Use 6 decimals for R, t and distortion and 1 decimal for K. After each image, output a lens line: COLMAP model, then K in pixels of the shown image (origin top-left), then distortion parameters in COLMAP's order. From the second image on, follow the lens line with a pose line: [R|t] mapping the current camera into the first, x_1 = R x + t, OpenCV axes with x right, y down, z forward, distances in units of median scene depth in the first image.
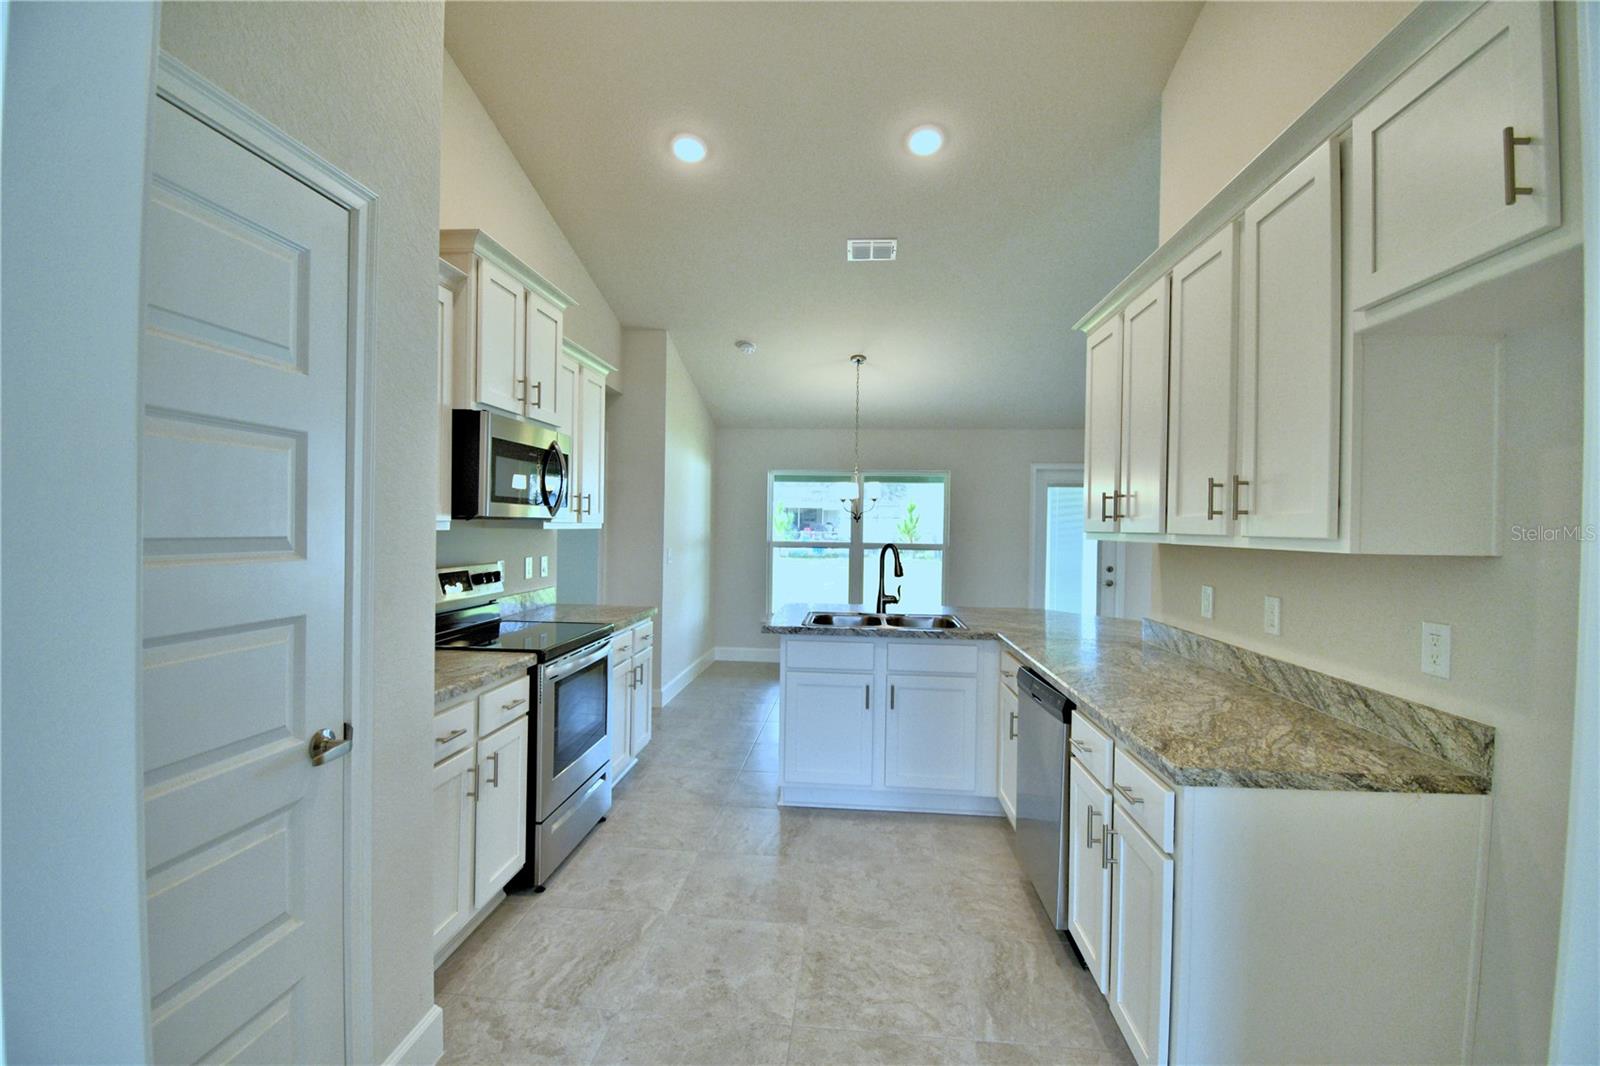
lens RADIAL K [[709.2, 0, 807.3], [0, 709.2, 531.6], [0, 0, 1]] dist [0.023166, -0.025932]
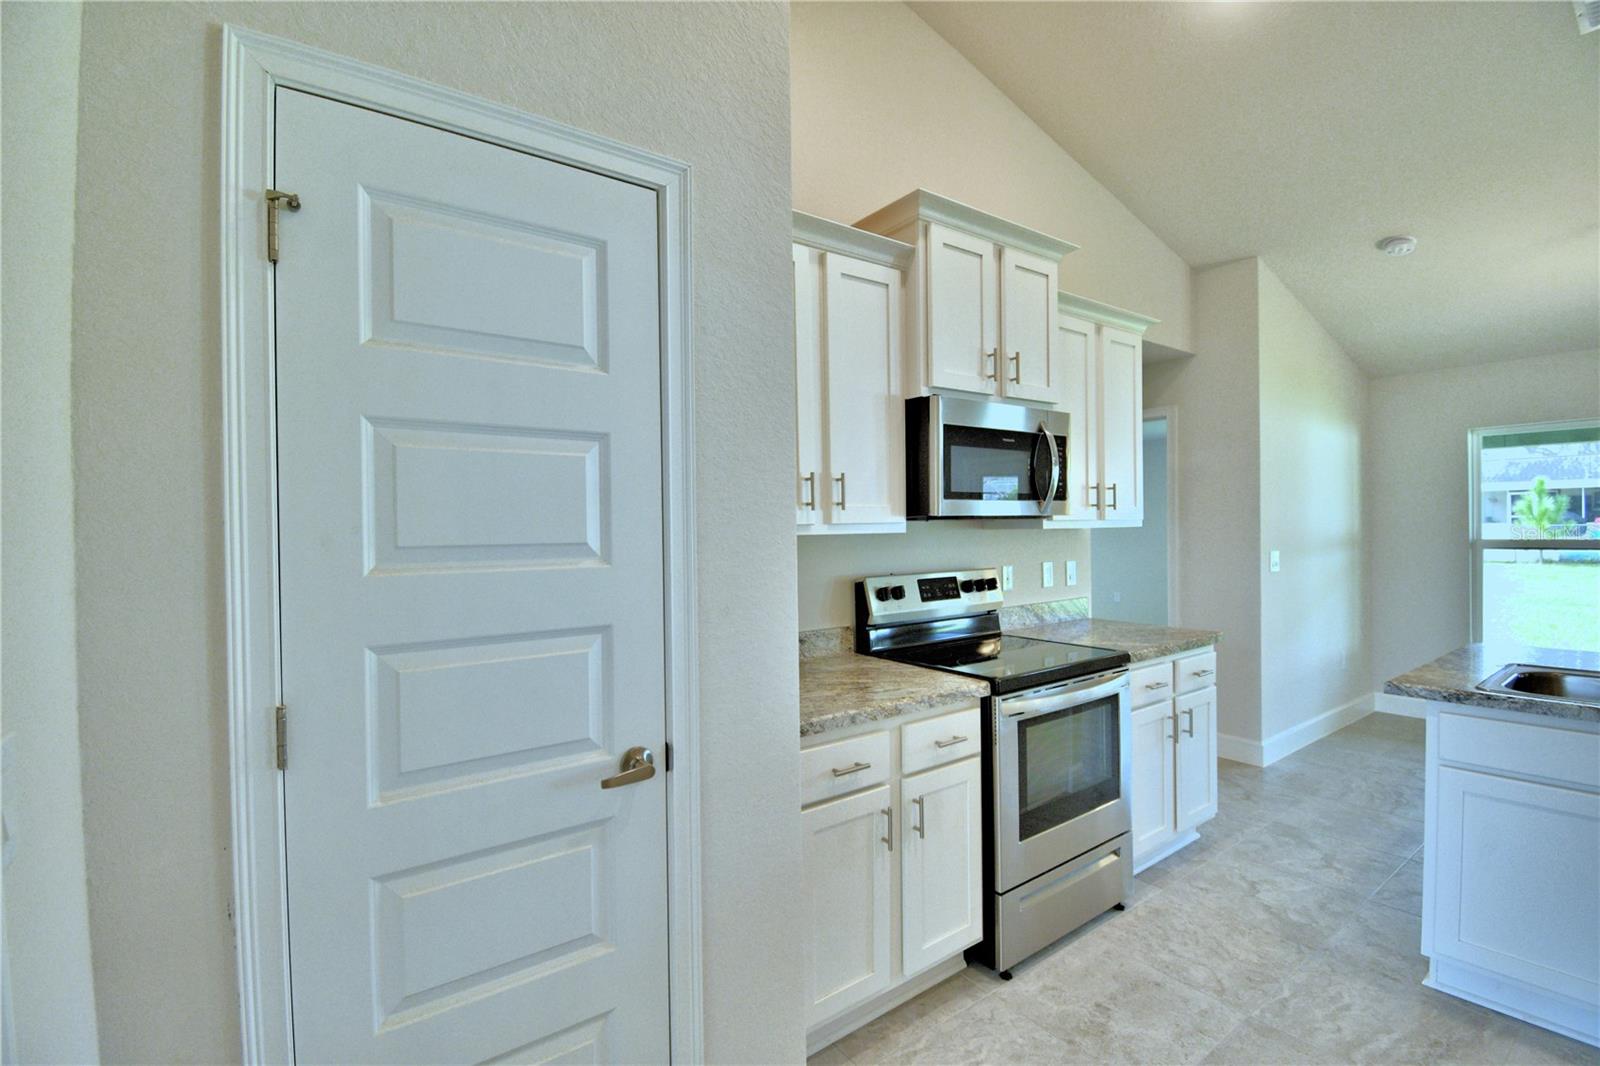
lens RADIAL K [[709.2, 0, 807.3], [0, 709.2, 531.6], [0, 0, 1]] dist [0.023166, -0.025932]
pose [[0.651579, -0.020045, -0.758316, 0.100562], [0.018556, 0.999773, -0.010483, 0.003839], [0.758354, -0.007240, 0.651803, 0.305588]]
